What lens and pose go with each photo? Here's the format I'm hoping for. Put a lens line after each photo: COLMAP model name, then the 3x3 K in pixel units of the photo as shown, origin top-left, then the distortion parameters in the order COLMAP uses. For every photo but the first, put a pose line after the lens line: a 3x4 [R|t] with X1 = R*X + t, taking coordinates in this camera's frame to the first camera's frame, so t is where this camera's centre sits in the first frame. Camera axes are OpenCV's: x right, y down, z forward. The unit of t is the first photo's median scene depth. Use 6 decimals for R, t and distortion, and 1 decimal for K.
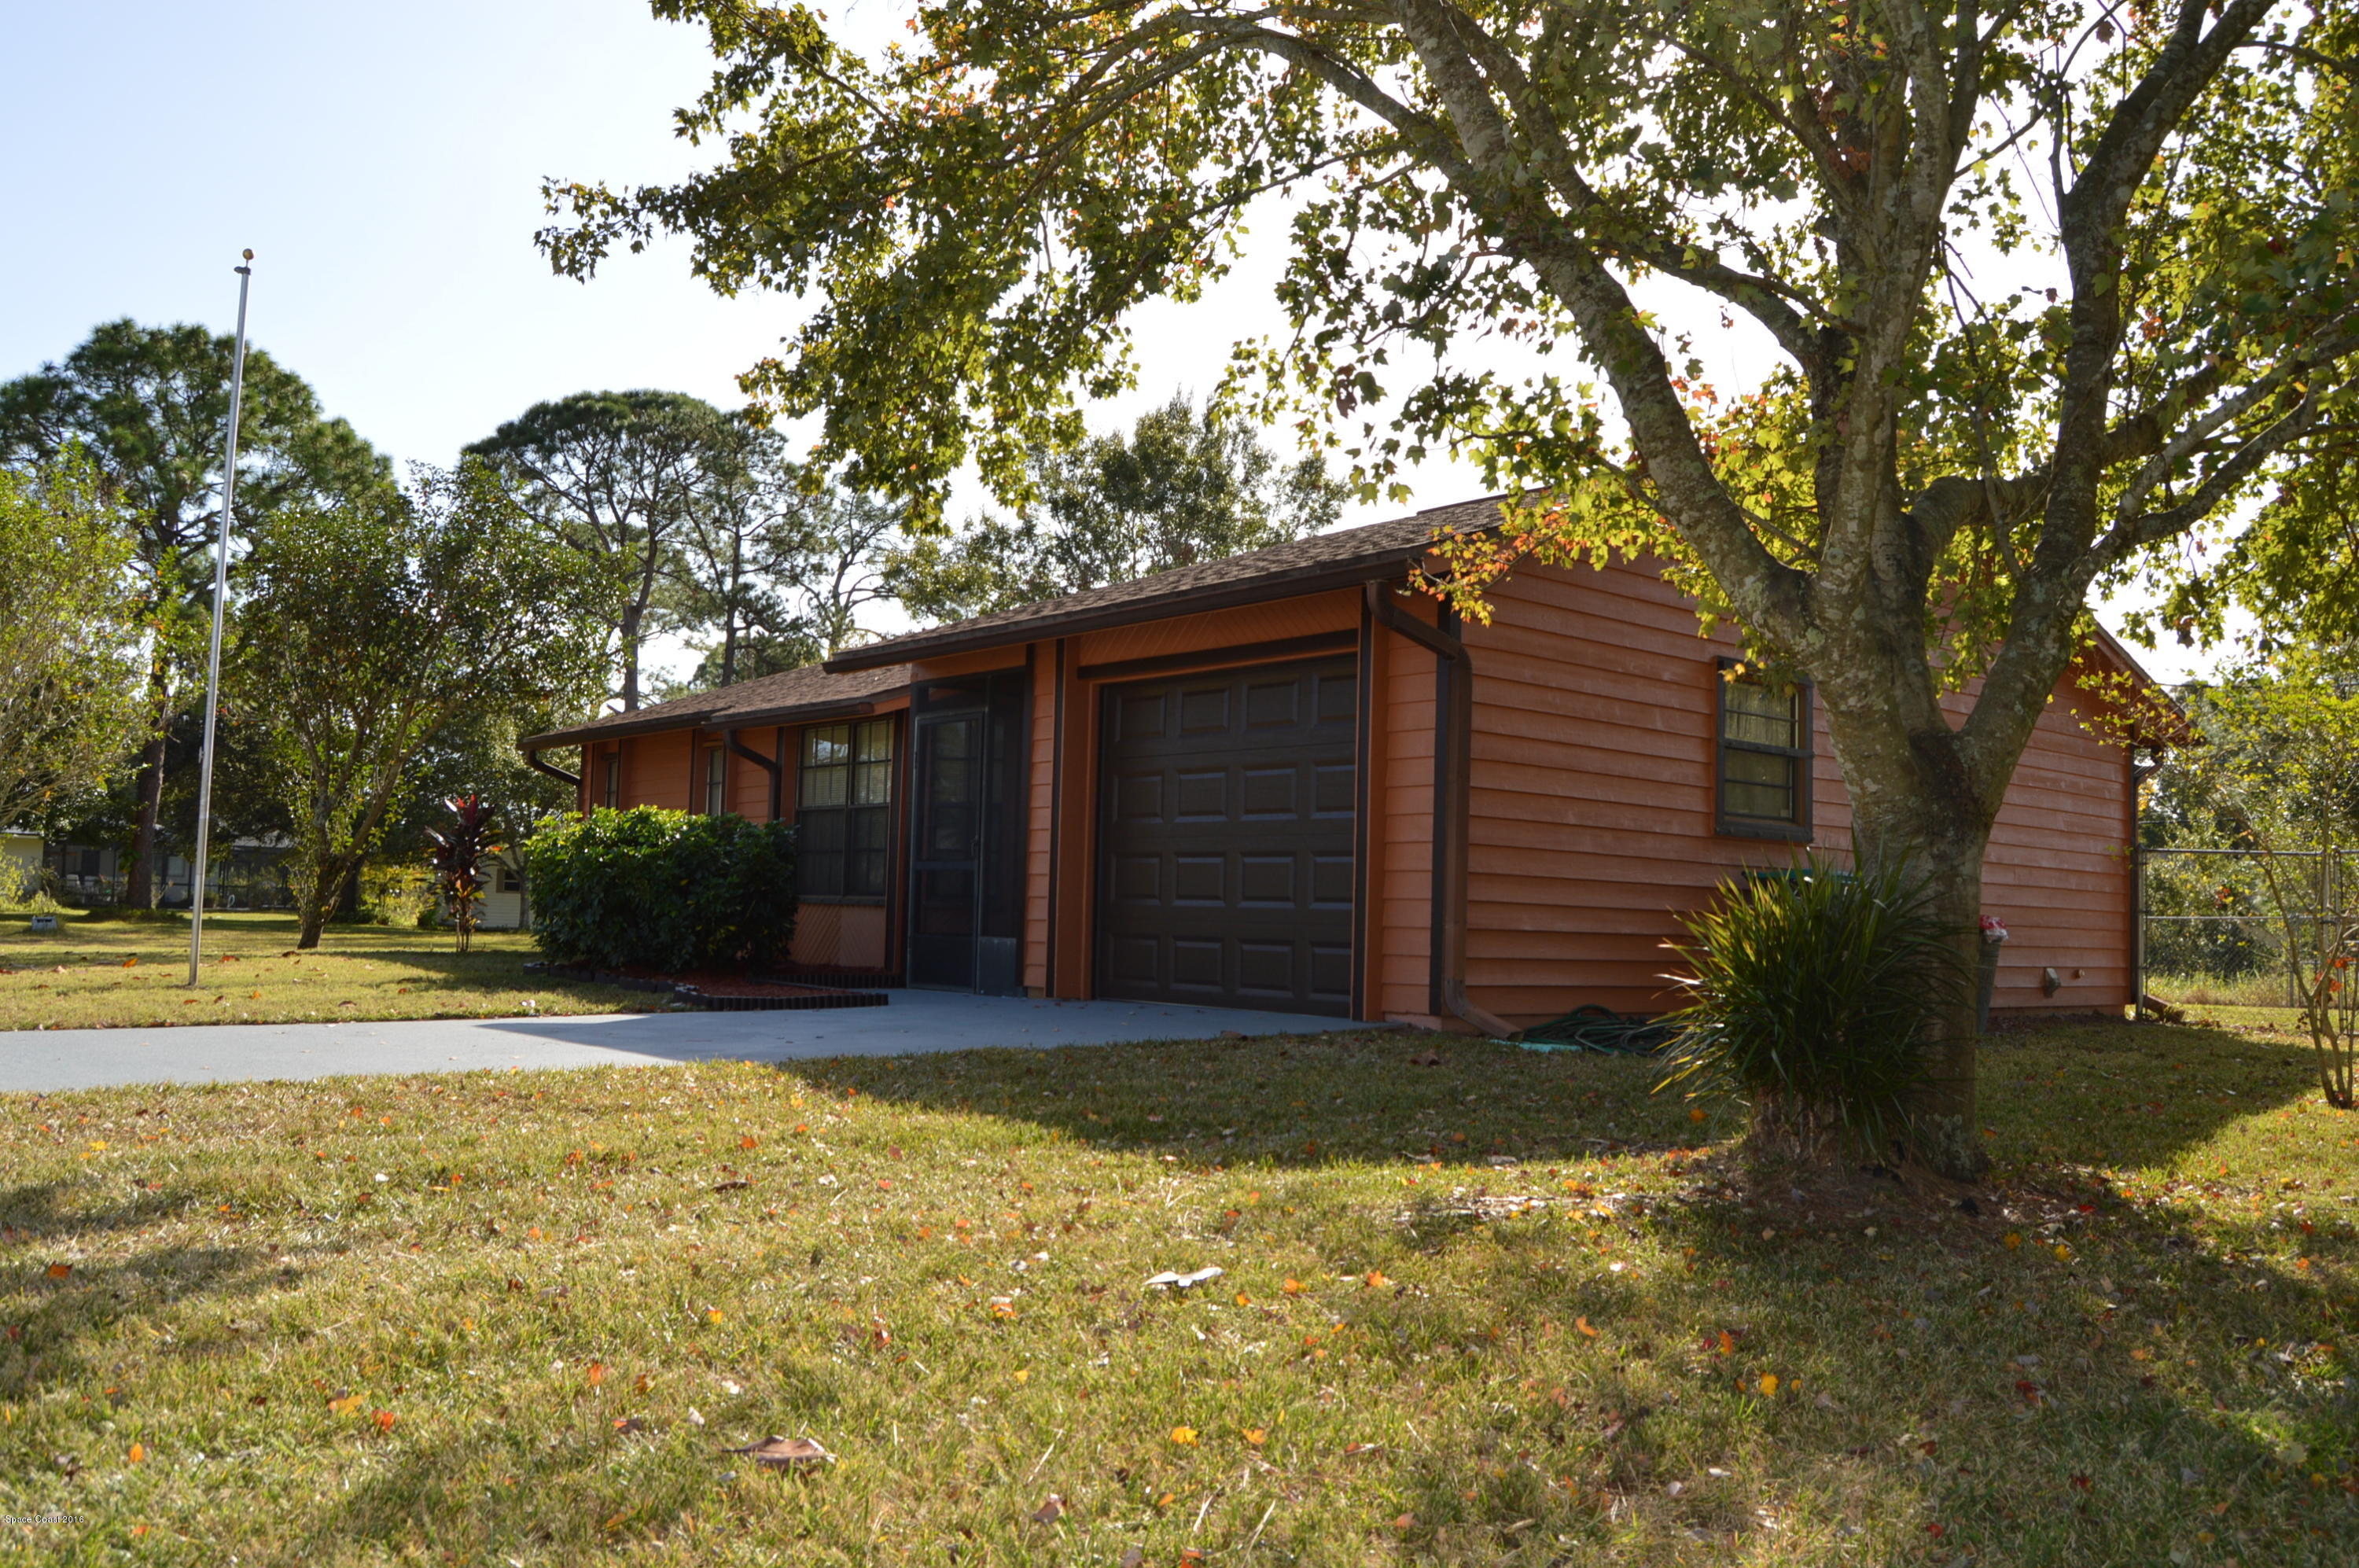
lens RADIAL K [[1851.2, 0, 1179.5], [0, 1851.2, 784.0], [0, 0, 1]] dist [-0.079814, 0.010300]
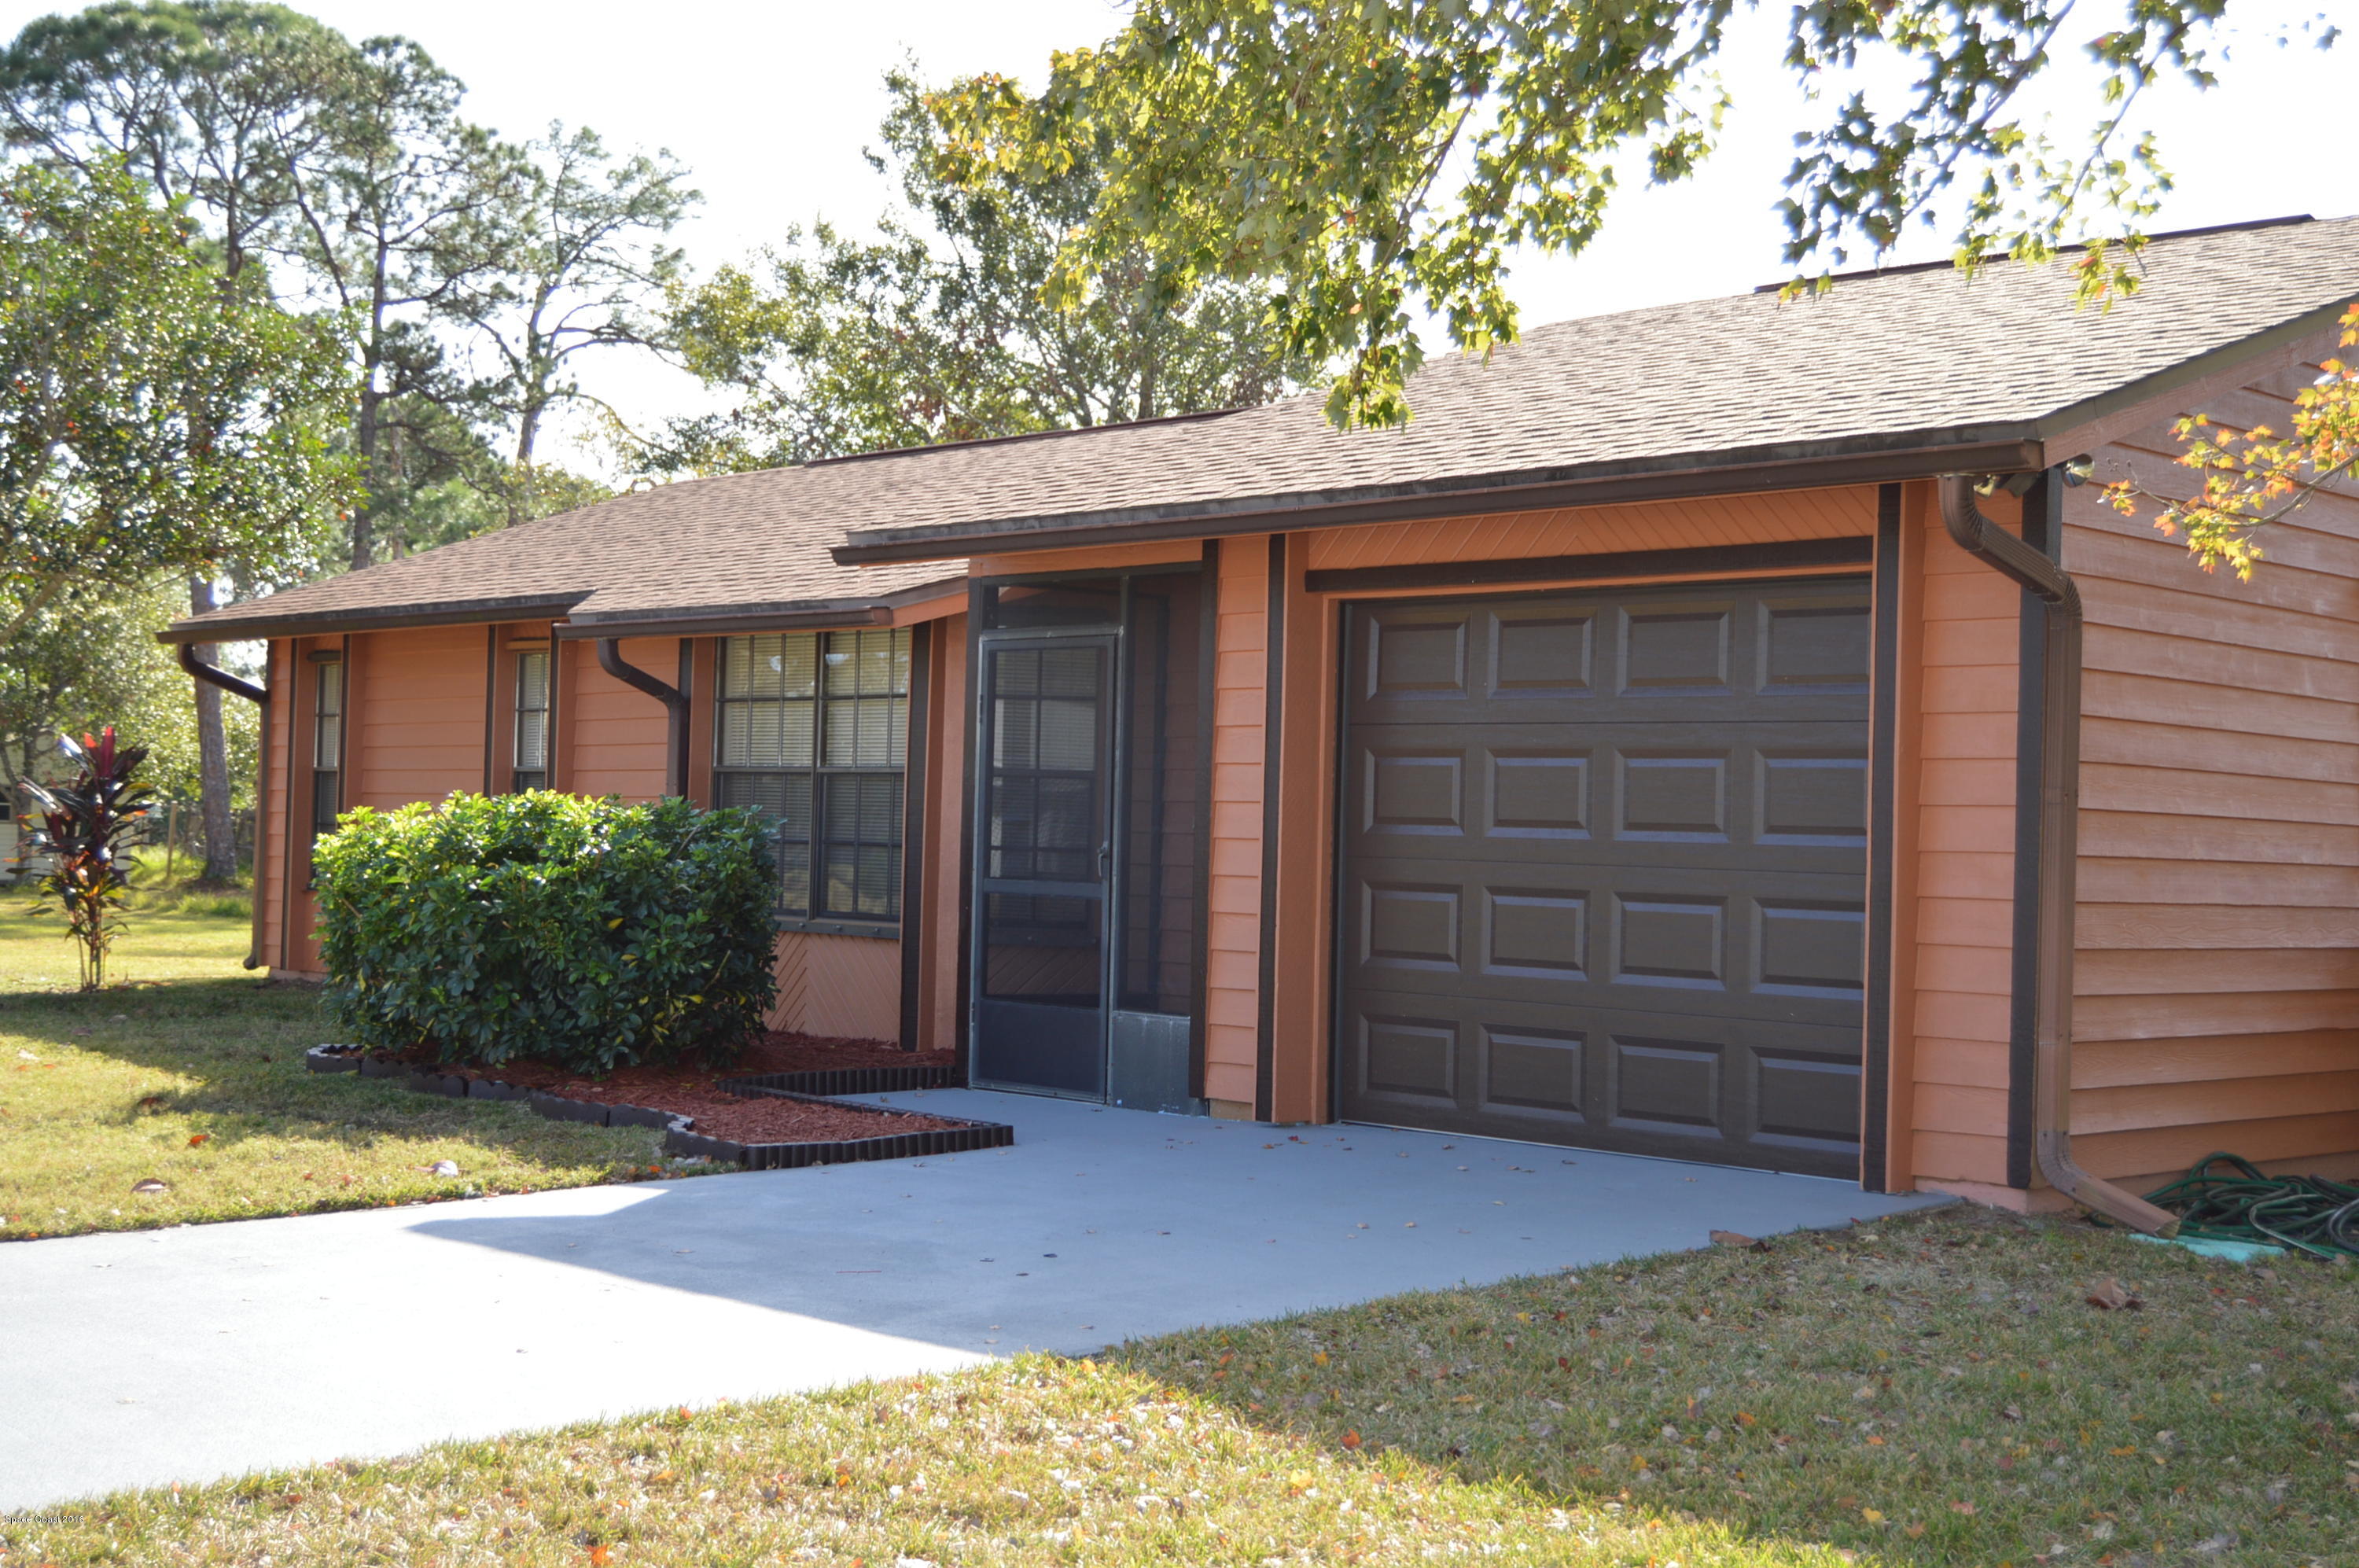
lens RADIAL K [[2910.2, 0, 1179.5], [0, 2910.2, 784.0], [0, 0, 1]] dist [0.021092, -0.218032]
pose [[0.998067, 0.000578, 0.062143, -0.143619], [-0.004057, 0.998430, 0.055869, -0.043288], [-0.062013, -0.056014, 0.996502, 0.056298]]
